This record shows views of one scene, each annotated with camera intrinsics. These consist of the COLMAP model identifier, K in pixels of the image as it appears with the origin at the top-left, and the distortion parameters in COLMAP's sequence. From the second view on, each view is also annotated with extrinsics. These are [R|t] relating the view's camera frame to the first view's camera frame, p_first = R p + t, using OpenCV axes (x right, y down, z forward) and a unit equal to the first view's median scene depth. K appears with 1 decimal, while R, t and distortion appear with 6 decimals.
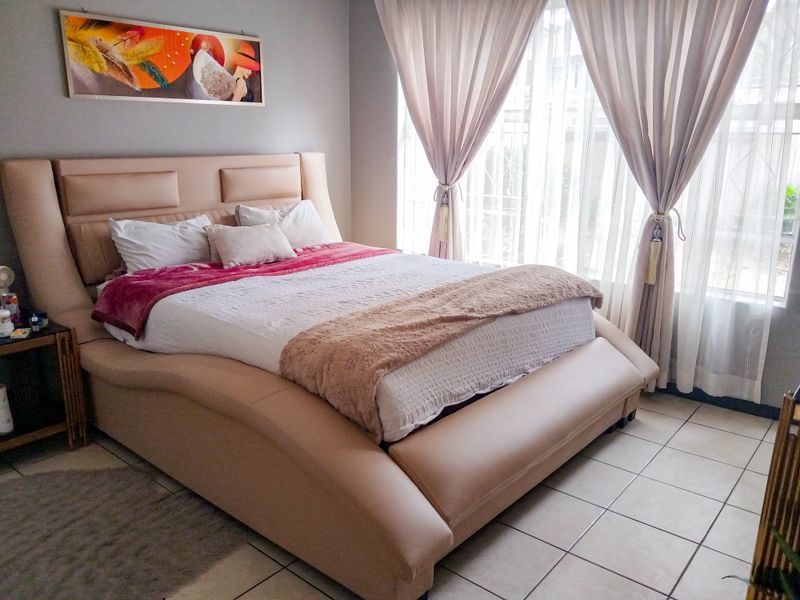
lens RADIAL K [[626.9, 0, 395.7], [0, 626.9, 299.0], [0, 0, 1]] dist [0.002769, 0.003393]
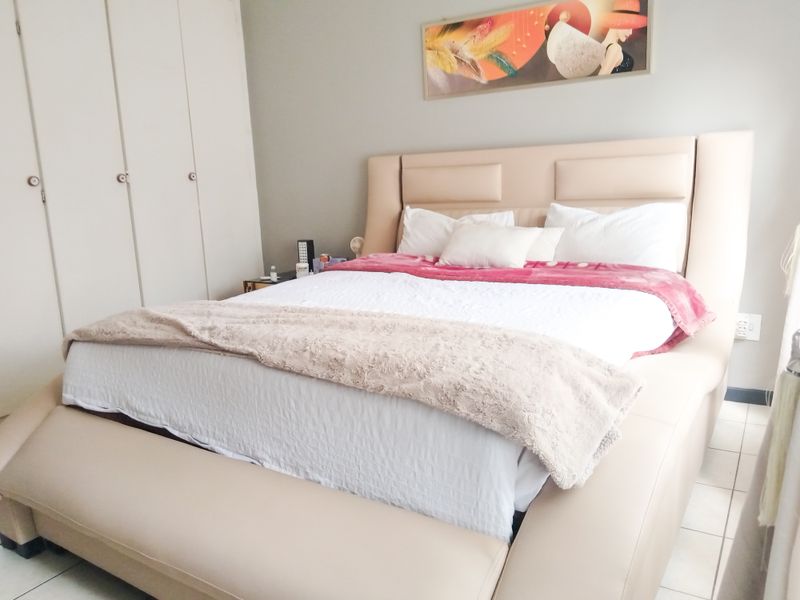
lens RADIAL K [[626.9, 0, 395.7], [0, 626.9, 299.0], [0, 0, 1]] dist [0.002769, 0.003393]
pose [[0.148826, 0.181593, -0.972047, 0.593504], [-0.207102, 0.966918, 0.148927, -0.117669], [0.966933, 0.179149, 0.181510, 0.732262]]
